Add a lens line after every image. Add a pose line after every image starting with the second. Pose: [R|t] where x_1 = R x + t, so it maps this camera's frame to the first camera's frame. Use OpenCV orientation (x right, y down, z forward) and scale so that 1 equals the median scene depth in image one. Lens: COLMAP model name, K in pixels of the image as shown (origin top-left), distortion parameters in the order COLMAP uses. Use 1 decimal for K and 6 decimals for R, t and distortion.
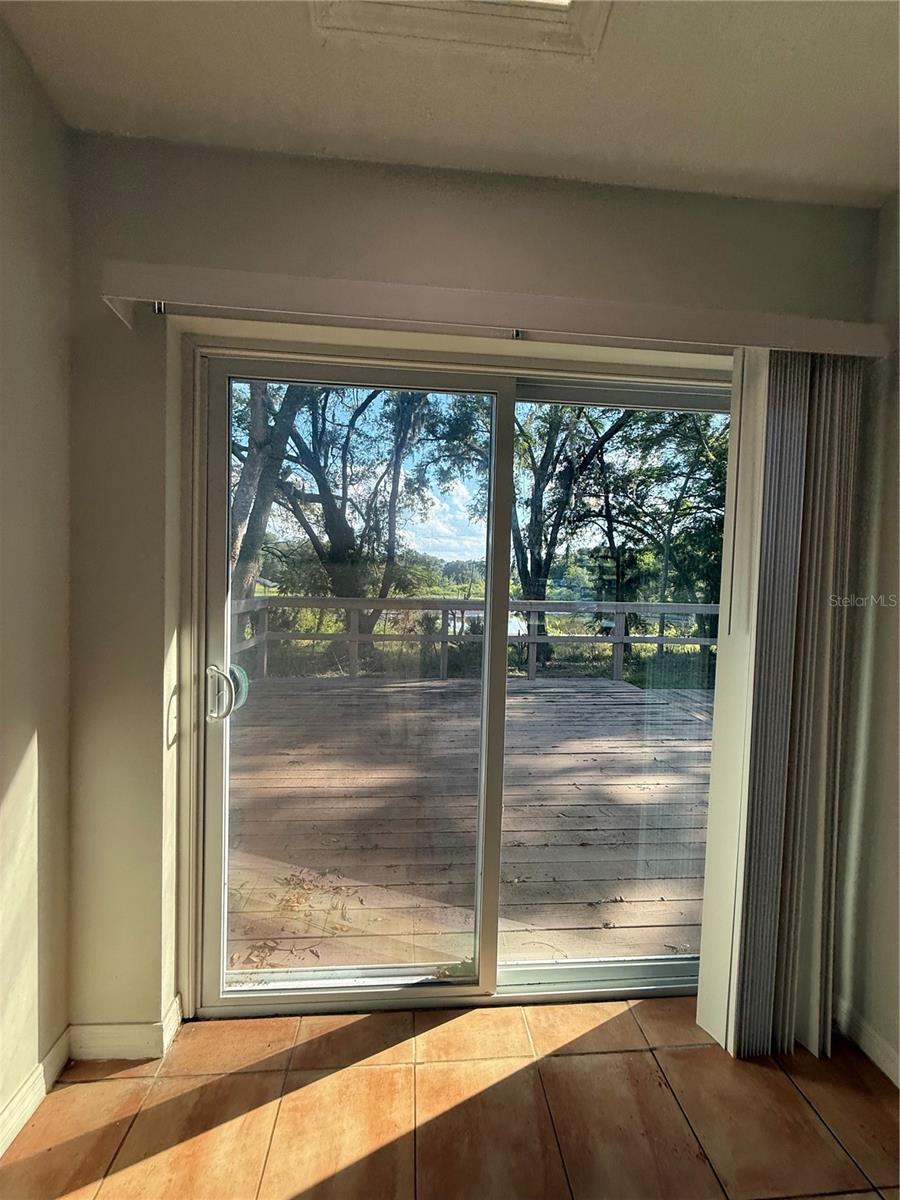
lens RADIAL K [[476.0, 0, 452.2], [0, 476.0, 595.9], [0, 0, 1]] dist [-0.000056, 0.000439]
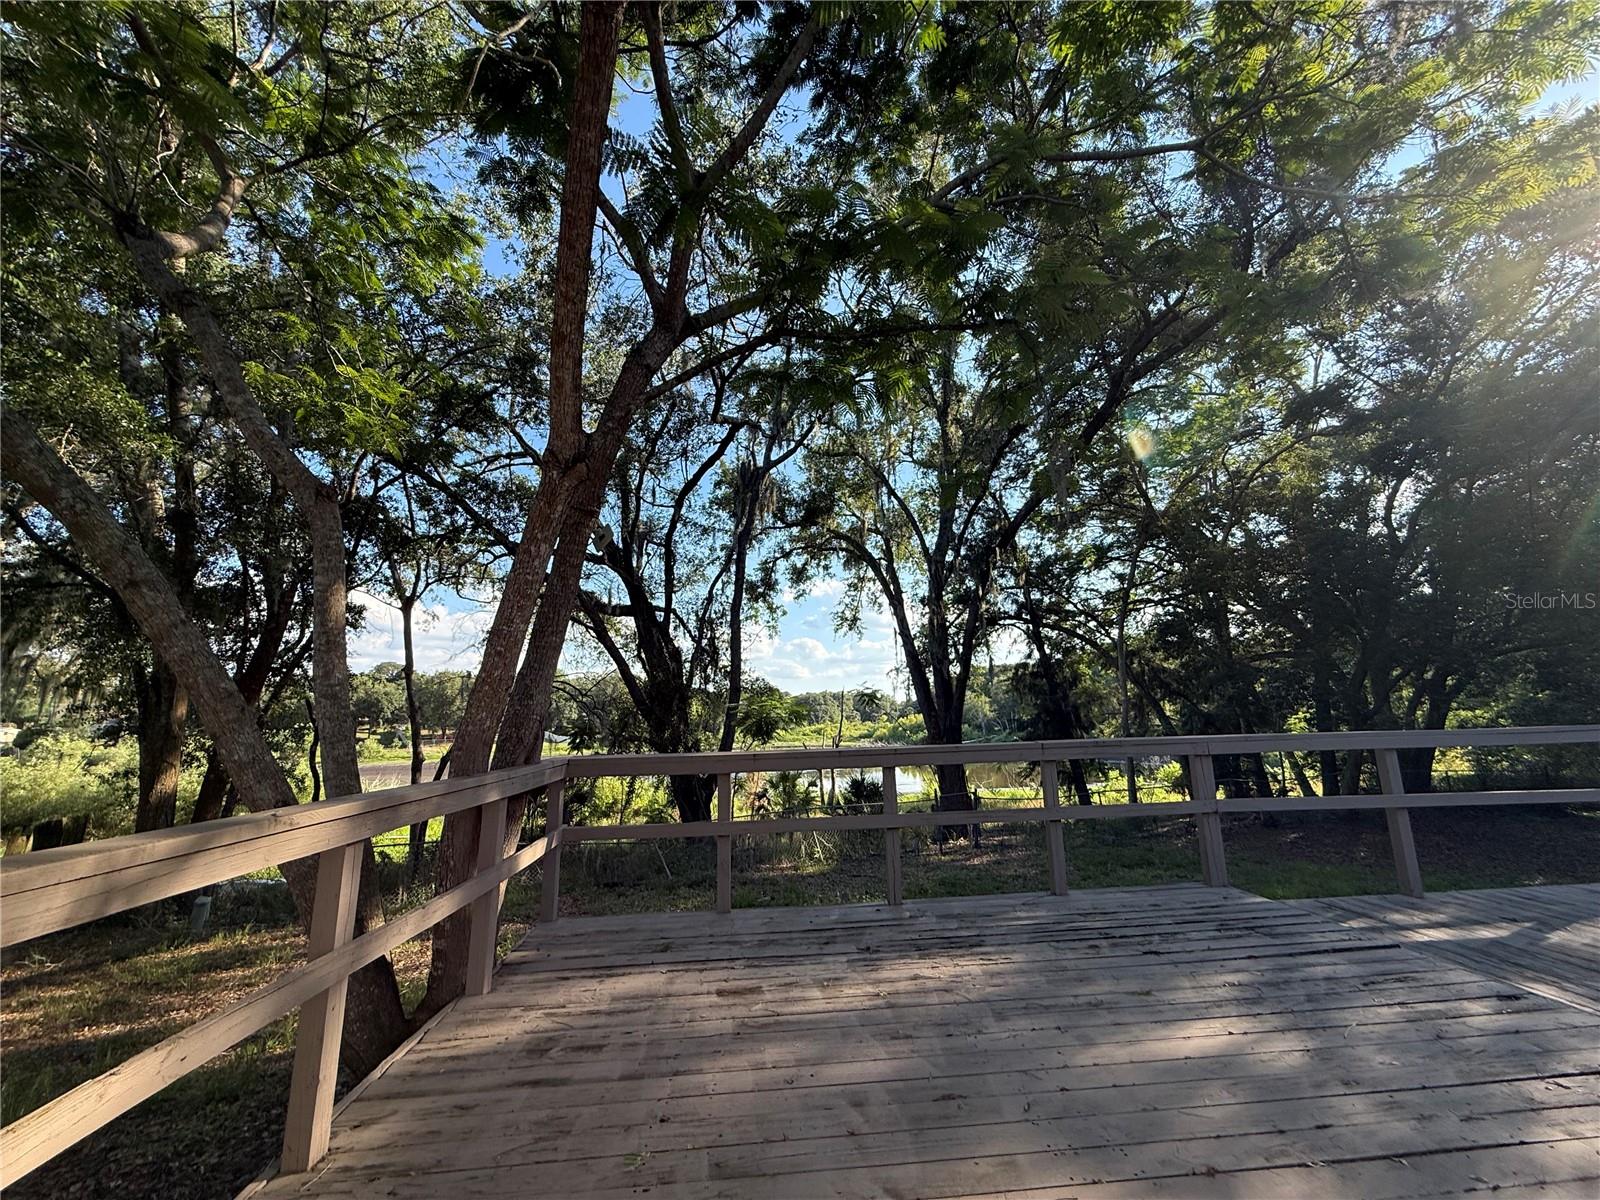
lens RADIAL K [[634.7, 0, 800.0], [0, 634.7, 600.0], [0, 0, 1]] dist [-0.000056, 0.000439]
pose [[0.998736, -0.049728, 0.007362, -0.025280], [0.050138, 0.974750, -0.217599, -0.001139], [0.003645, 0.217693, 0.976011, 0.057053]]
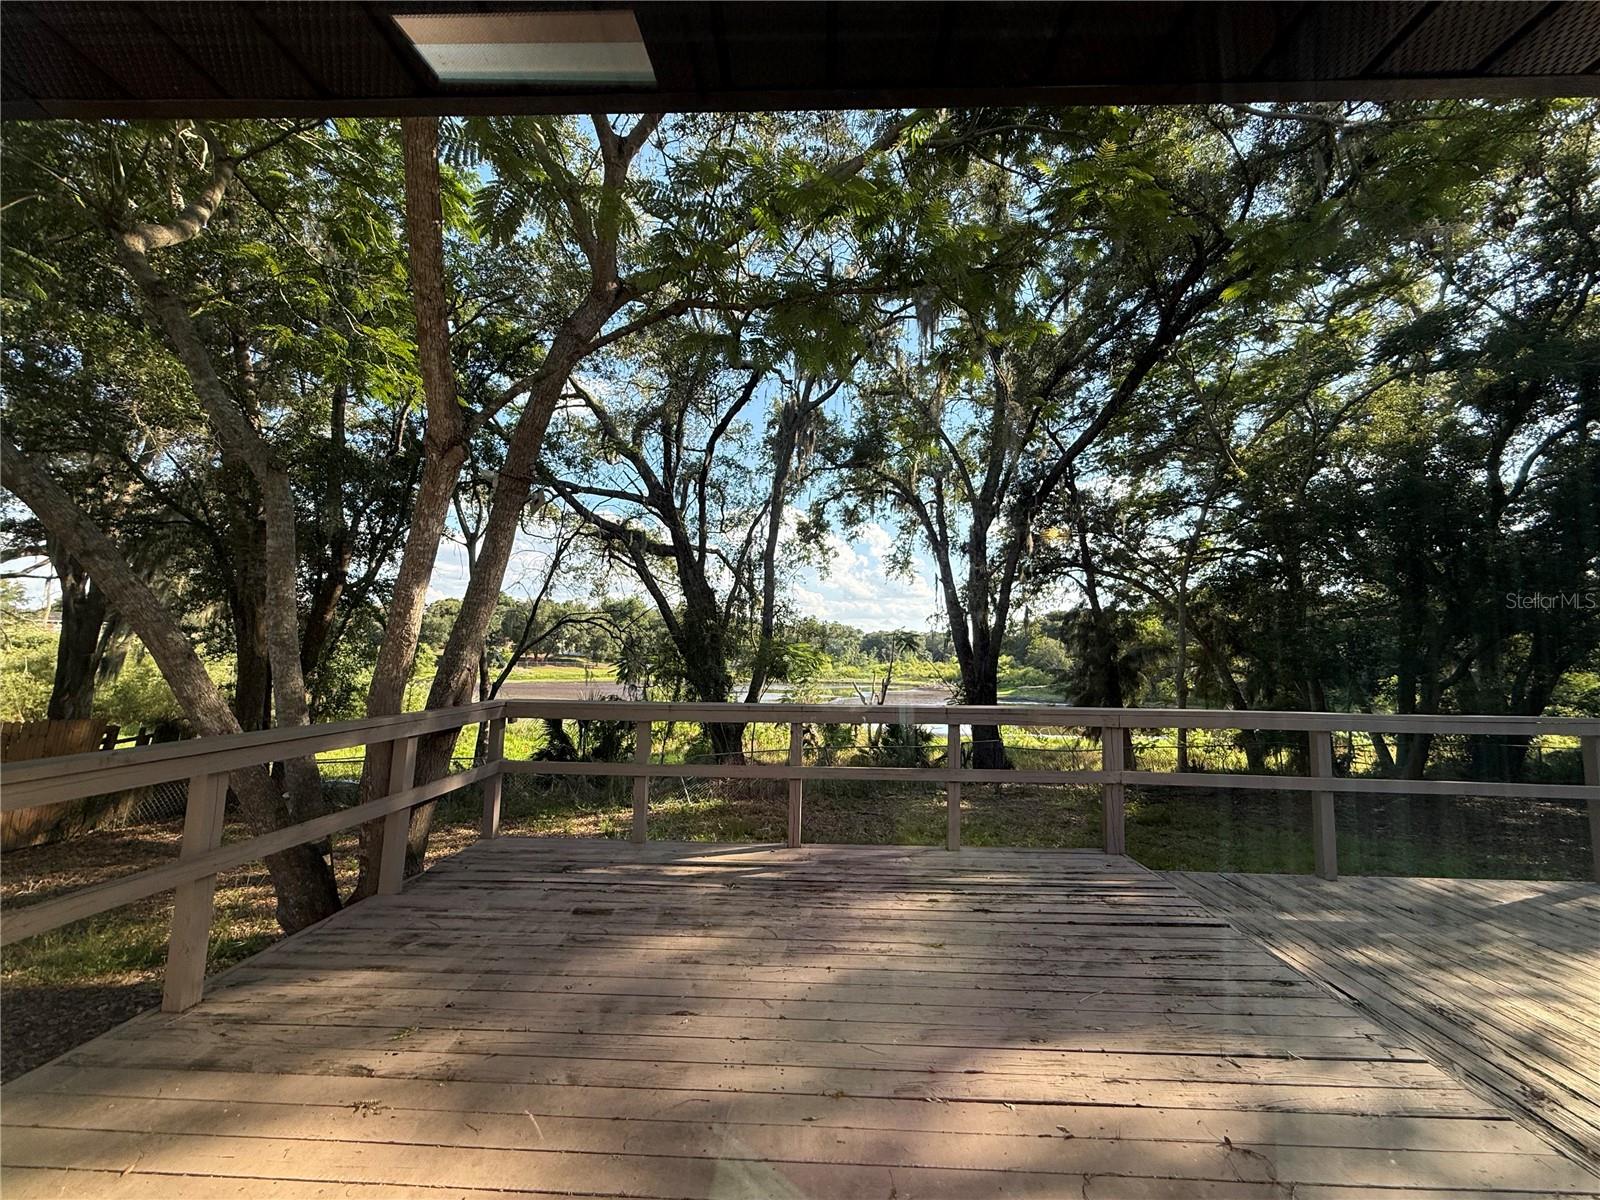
lens RADIAL K [[634.7, 0, 800.0], [0, 634.7, 600.0], [0, 0, 1]] dist [-0.000056, 0.000439]
pose [[0.993193, -0.019599, -0.114822, 0.018874], [0.005305, 0.992331, -0.123497, -0.005670], [0.116362, 0.122047, 0.985680, 0.050483]]
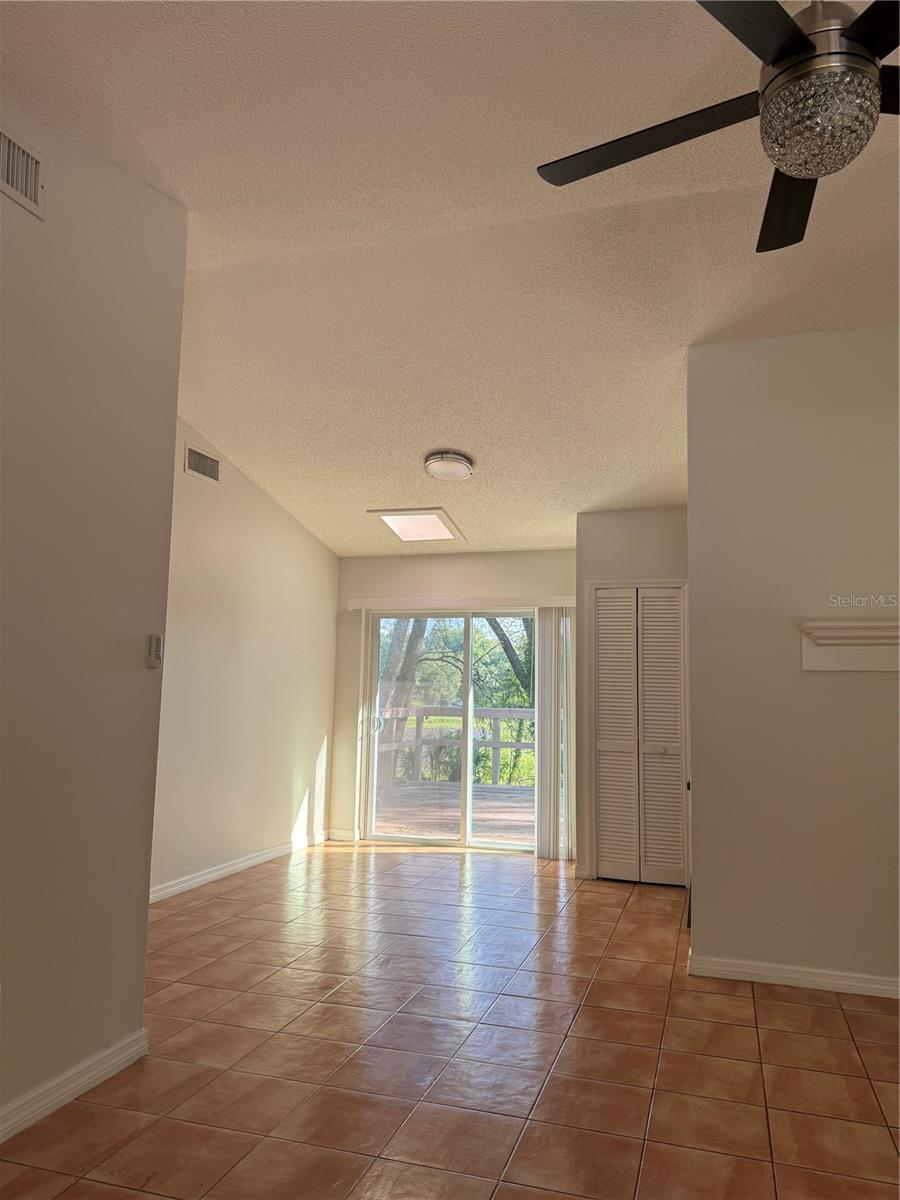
lens RADIAL K [[833.7, 0, 451.5], [0, 833.7, 598.3], [0, 0, 1]] dist [0.000582, 0.000181]
pose [[0.924867, -0.051626, -0.376770, 0.090060], [-0.007767, 0.987971, -0.154441, 0.010616], [0.380212, 0.145764, 0.913341, -0.169400]]
